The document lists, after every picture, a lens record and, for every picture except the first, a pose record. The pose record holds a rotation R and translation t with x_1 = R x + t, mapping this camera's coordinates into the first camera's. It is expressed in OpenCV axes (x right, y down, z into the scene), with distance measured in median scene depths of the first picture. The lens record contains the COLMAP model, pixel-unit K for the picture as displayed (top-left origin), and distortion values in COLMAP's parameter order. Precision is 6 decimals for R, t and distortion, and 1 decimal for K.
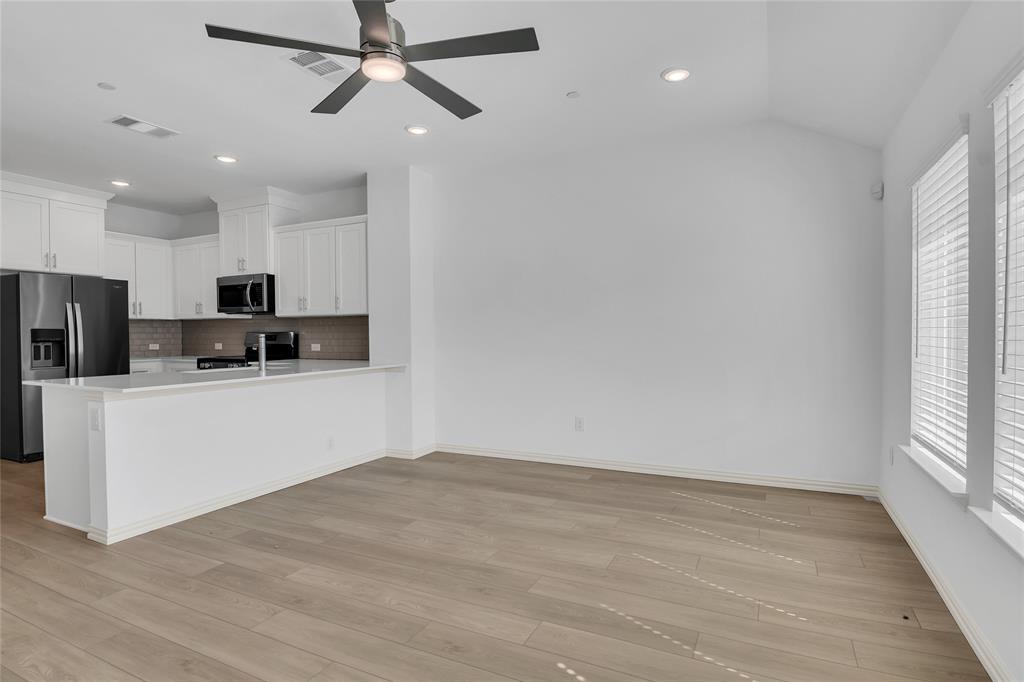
lens RADIAL K [[506.5, 0, 520.0], [0, 506.5, 341.0], [0, 0, 1]] dist [-0.000652, -0.002220]
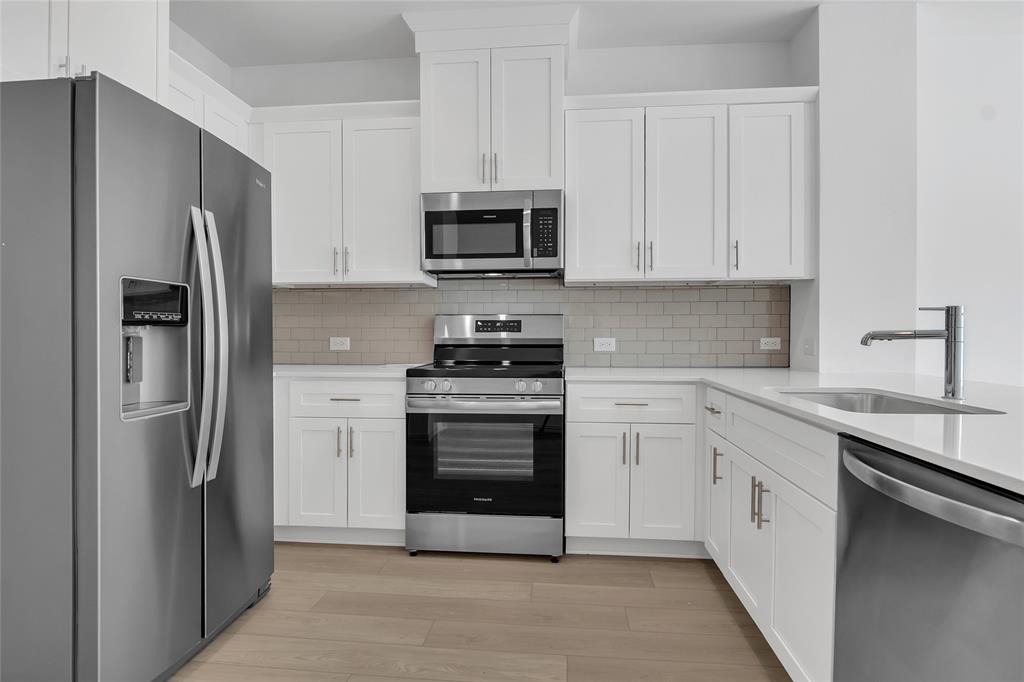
lens RADIAL K [[575.4, 0, 516.0], [0, 575.4, 340.2], [0, 0, 1]] dist [0.002541, 0.000680]
pose [[0.945082, -0.000086, 0.326833, -0.717785], [0.001683, 0.999988, -0.004604, 0.011617], [-0.326829, 0.004901, 0.945071, 0.497665]]
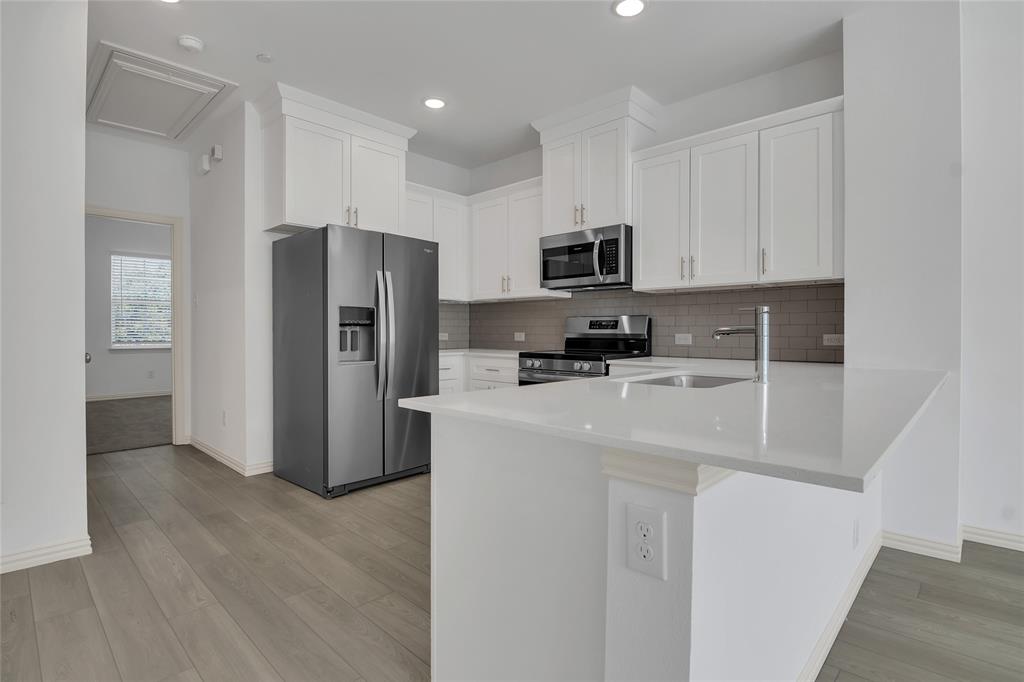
lens RADIAL K [[501.5, 0, 523.7], [0, 501.5, 335.7], [0, 0, 1]] dist [-0.002366, -0.000832]
pose [[0.949221, 0.008629, -0.314492, -0.417697], [-0.009856, 0.999949, -0.002310, 0.012694], [0.314456, 0.005293, 0.949257, 0.349513]]
